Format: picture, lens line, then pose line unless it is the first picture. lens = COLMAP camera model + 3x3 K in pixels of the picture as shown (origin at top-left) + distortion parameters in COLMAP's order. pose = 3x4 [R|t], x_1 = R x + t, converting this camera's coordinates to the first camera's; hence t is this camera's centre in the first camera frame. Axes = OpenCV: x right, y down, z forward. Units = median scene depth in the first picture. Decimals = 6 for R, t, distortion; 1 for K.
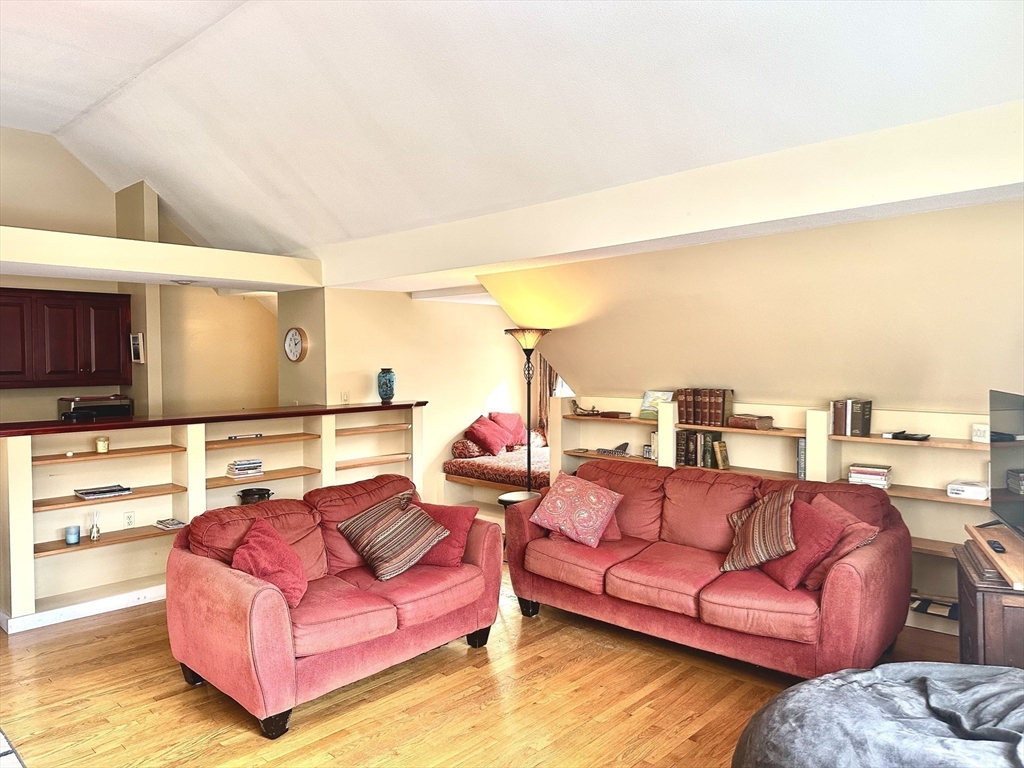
lens RADIAL K [[713.9, 0, 516.1], [0, 713.9, 376.8], [0, 0, 1]] dist [0.127958, -0.203371]
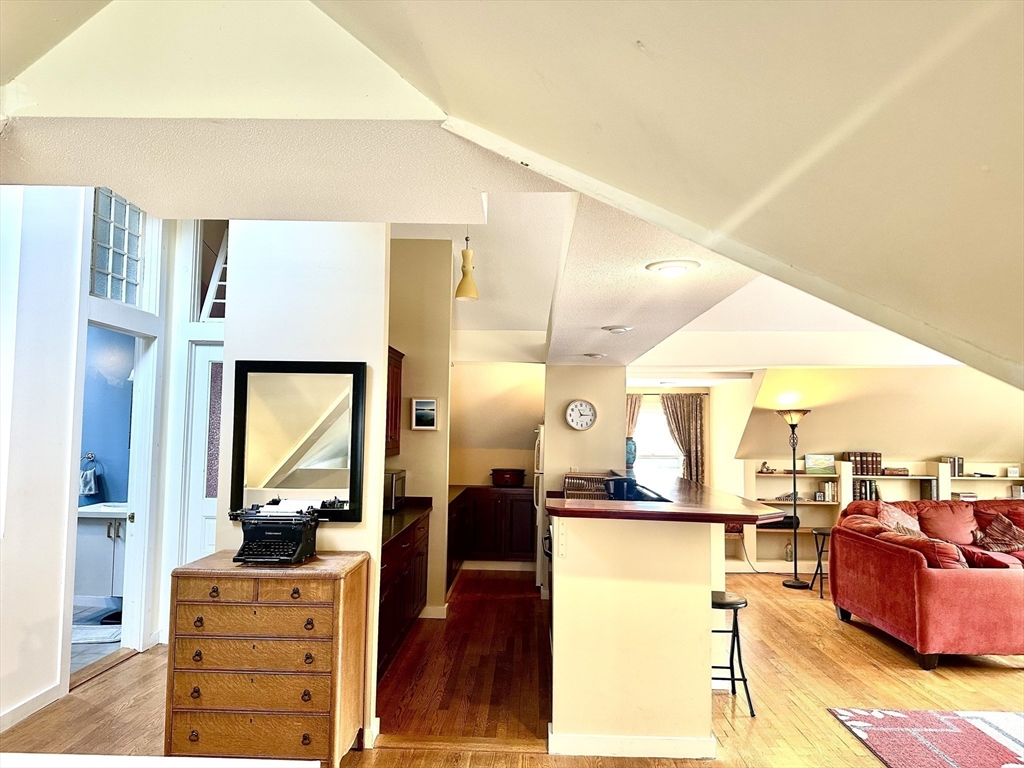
lens RADIAL K [[728.0, 0, 489.6], [0, 728.0, 388.8], [0, 0, 1]] dist [0.027186, -0.045863]
pose [[0.750476, 0.049457, 0.659045, -1.409763], [0.003749, 0.996861, -0.079077, 0.002298], [-0.660887, 0.061816, 0.747935, 0.345680]]
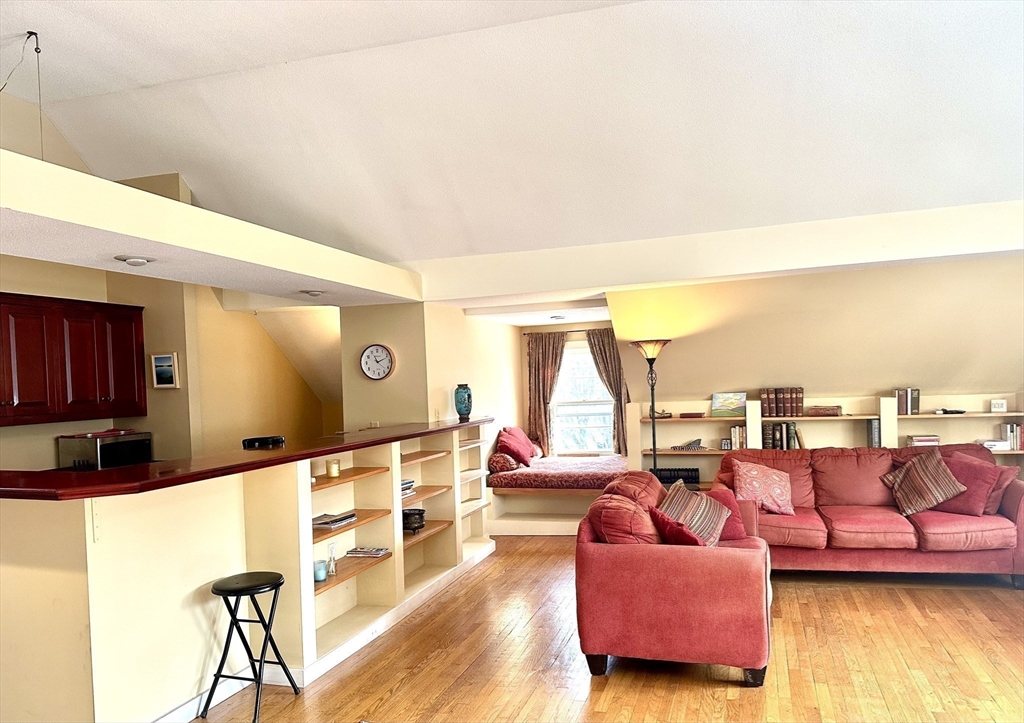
lens RADIAL K [[733.3, 0, 515.2], [0, 733.3, 399.4], [0, 0, 1]] dist [0.072686, -0.122692]
pose [[0.898162, -0.040428, 0.437801, -0.708623], [0.045652, 0.998956, -0.001410, 0.017886], [-0.437287, 0.021253, 0.899071, 0.064336]]
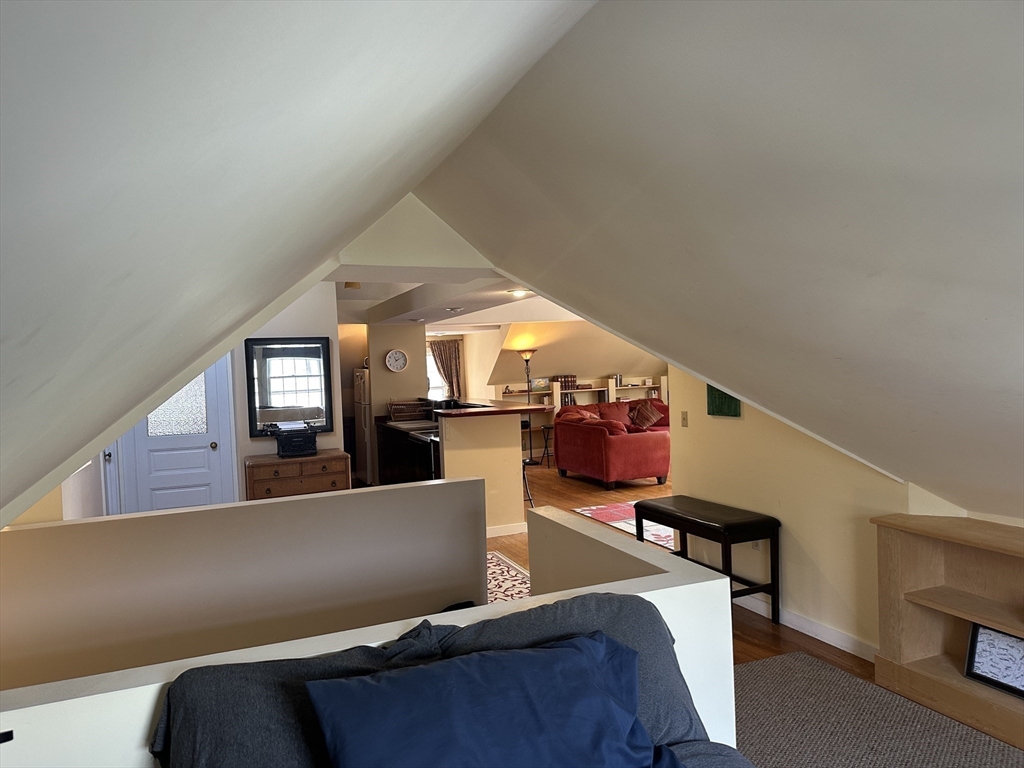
lens RADIAL K [[735.1, 0, 512.0], [0, 735.1, 384.0], [0, 0, 1]] dist [0.201241, 0.000151]
pose [[0.400878, -0.040685, 0.915228, -2.054397], [0.066778, 0.997654, 0.015099, -0.002711], [-0.913695, 0.055065, 0.402654, 0.187184]]
